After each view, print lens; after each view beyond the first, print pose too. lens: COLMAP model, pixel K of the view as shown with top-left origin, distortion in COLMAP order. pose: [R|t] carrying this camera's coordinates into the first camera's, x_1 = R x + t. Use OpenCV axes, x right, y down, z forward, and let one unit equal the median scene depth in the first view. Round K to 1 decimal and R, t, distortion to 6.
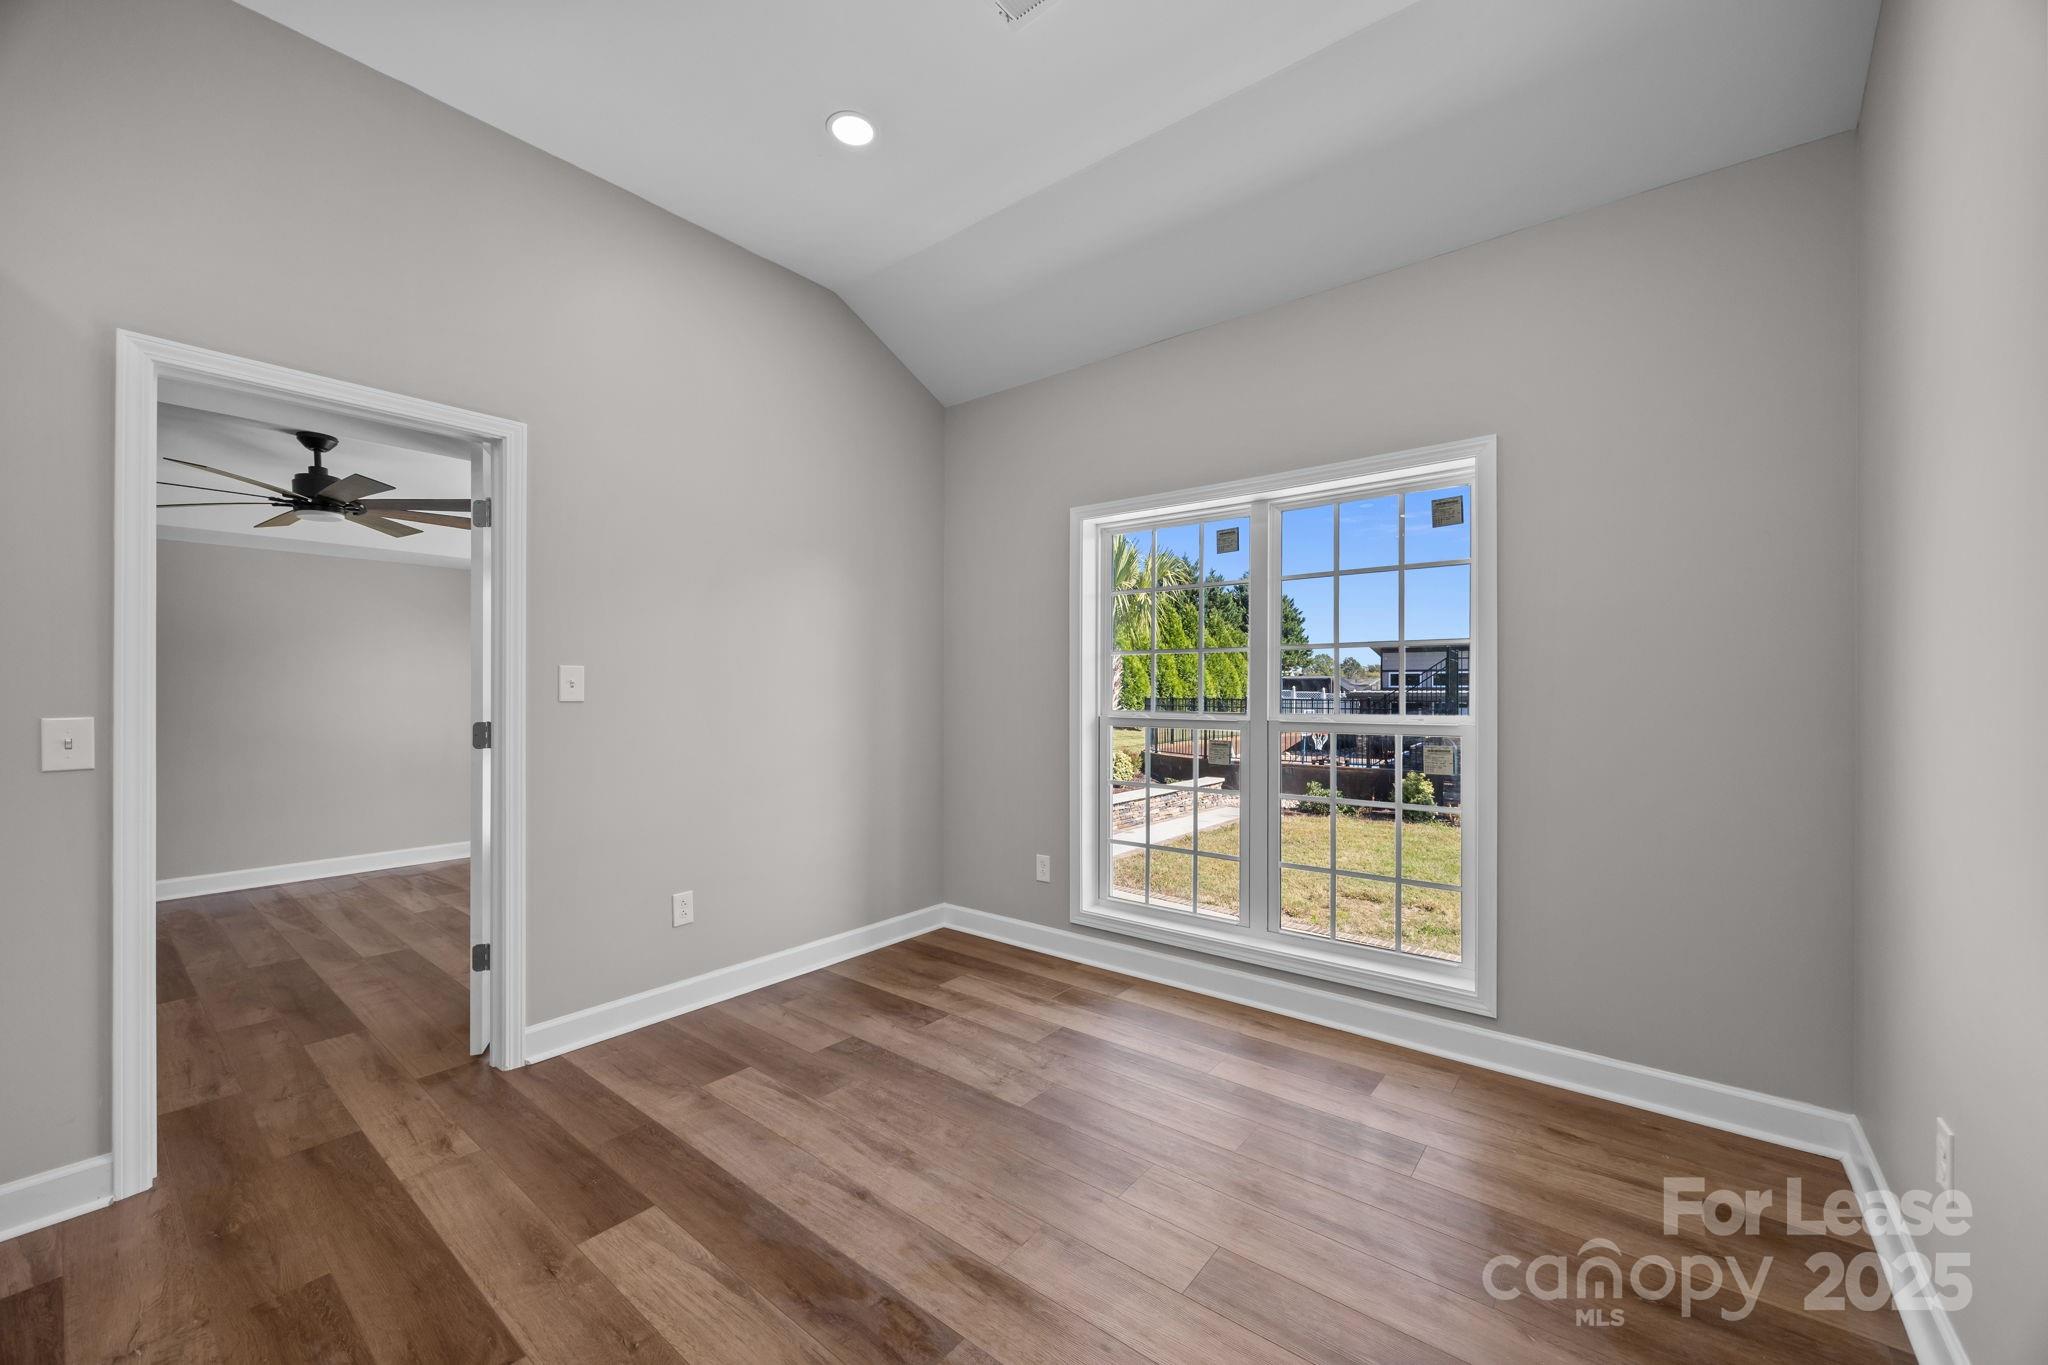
lens RADIAL K [[776.2, 0, 1033.3], [0, 776.2, 691.2], [0, 0, 1]] dist [-0.001523, 0.000095]
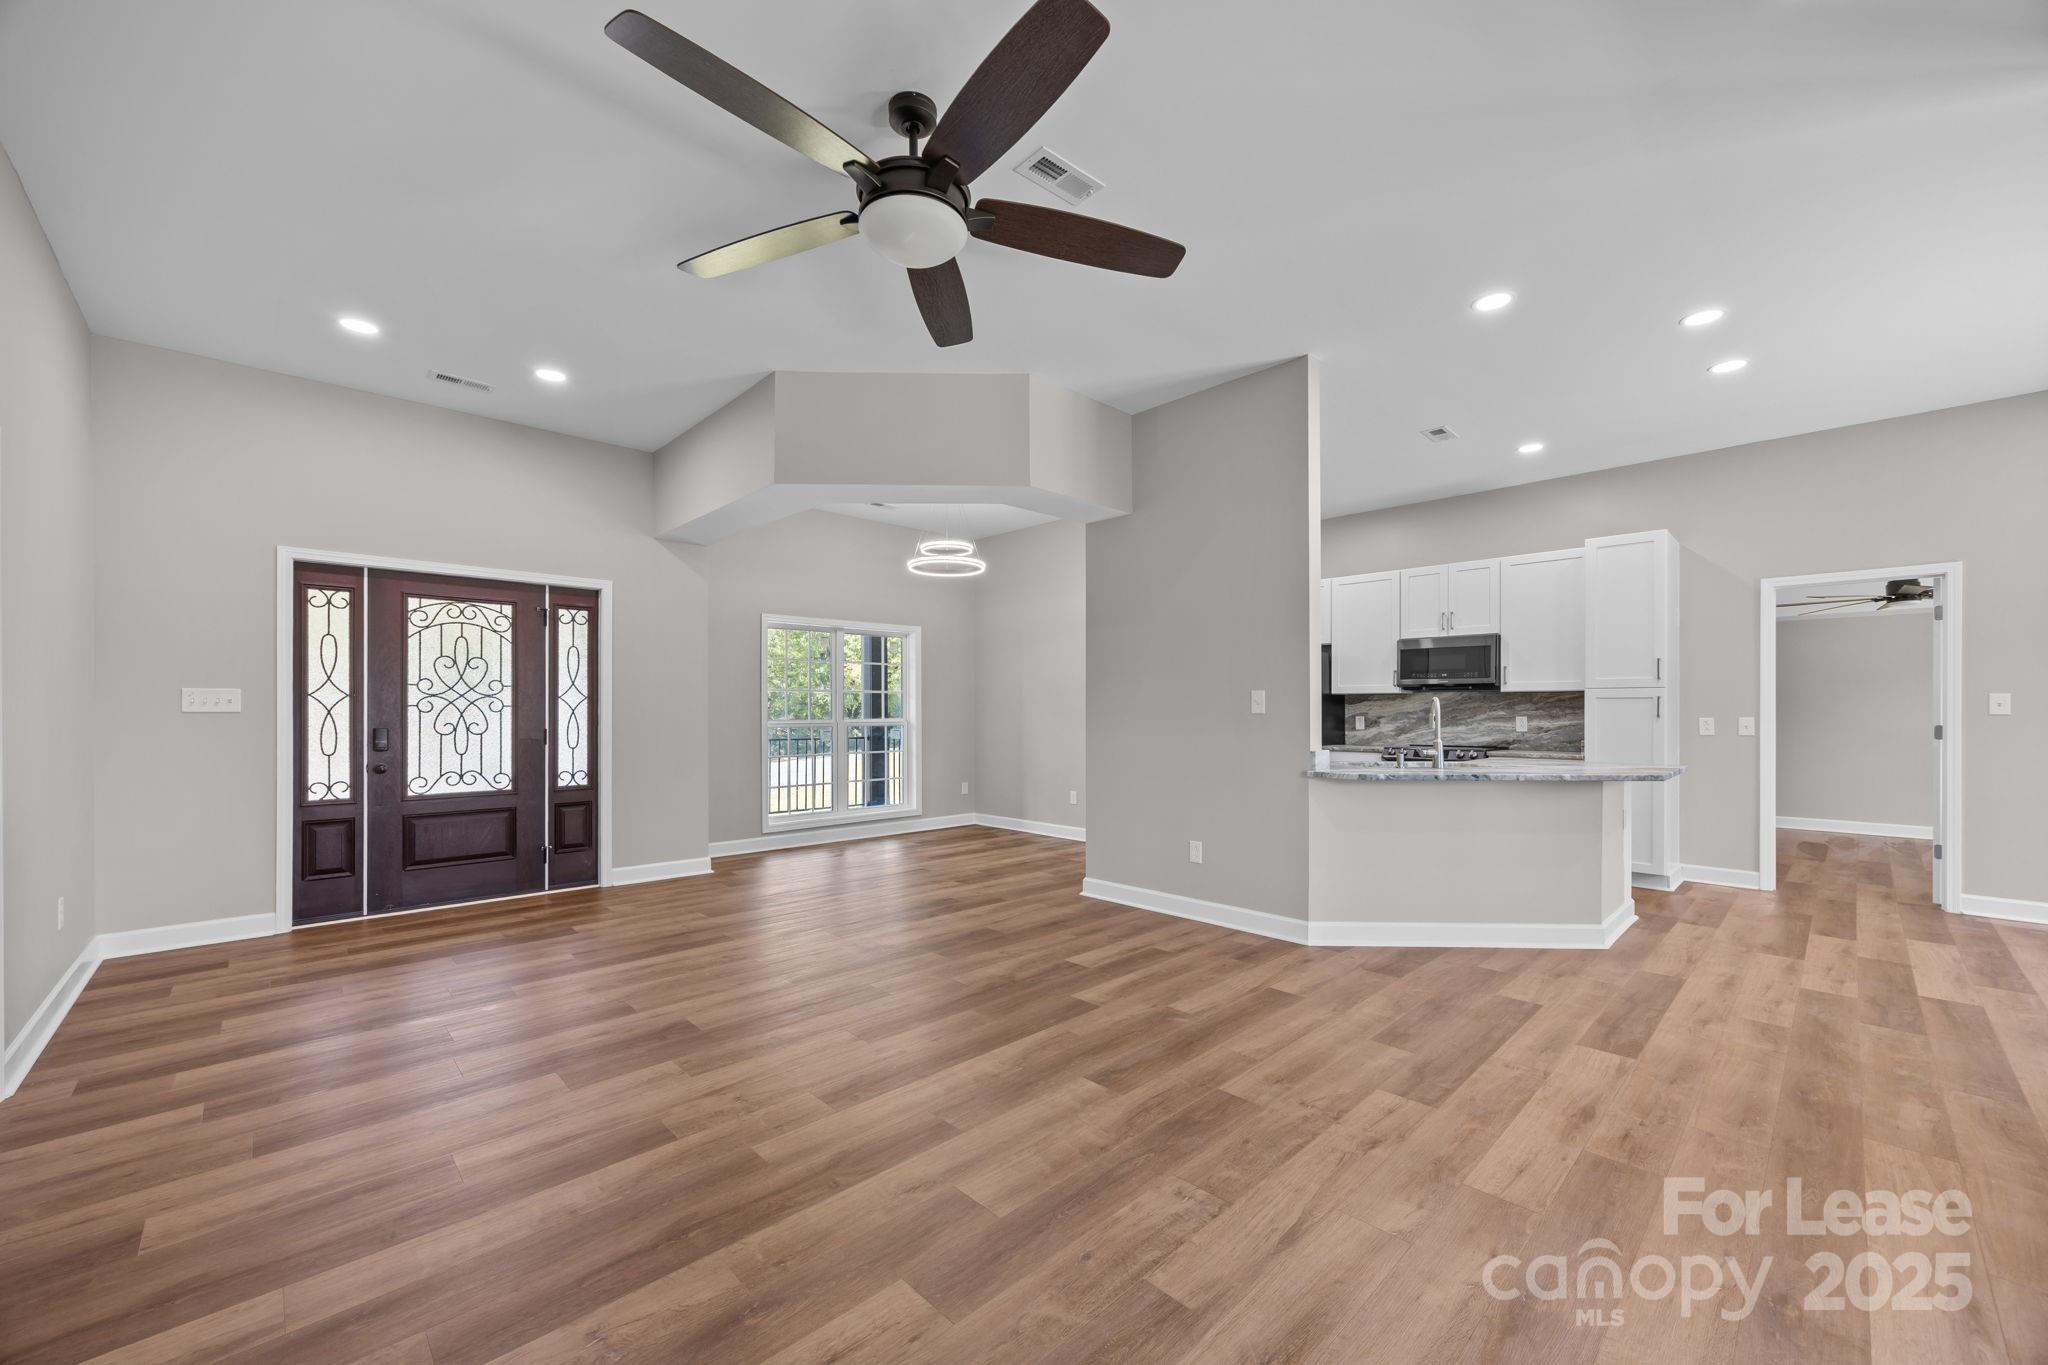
lens RADIAL K [[796.4, 0, 1015.2], [0, 796.4, 708.2], [0, 0, 1]] dist [0.008048, 0.000002]
pose [[-0.140762, -0.003936, -0.990036, 1.127921], [0.001239, 0.999991, -0.004152, 0.002730], [0.990043, -0.001811, -0.140756, -0.687607]]
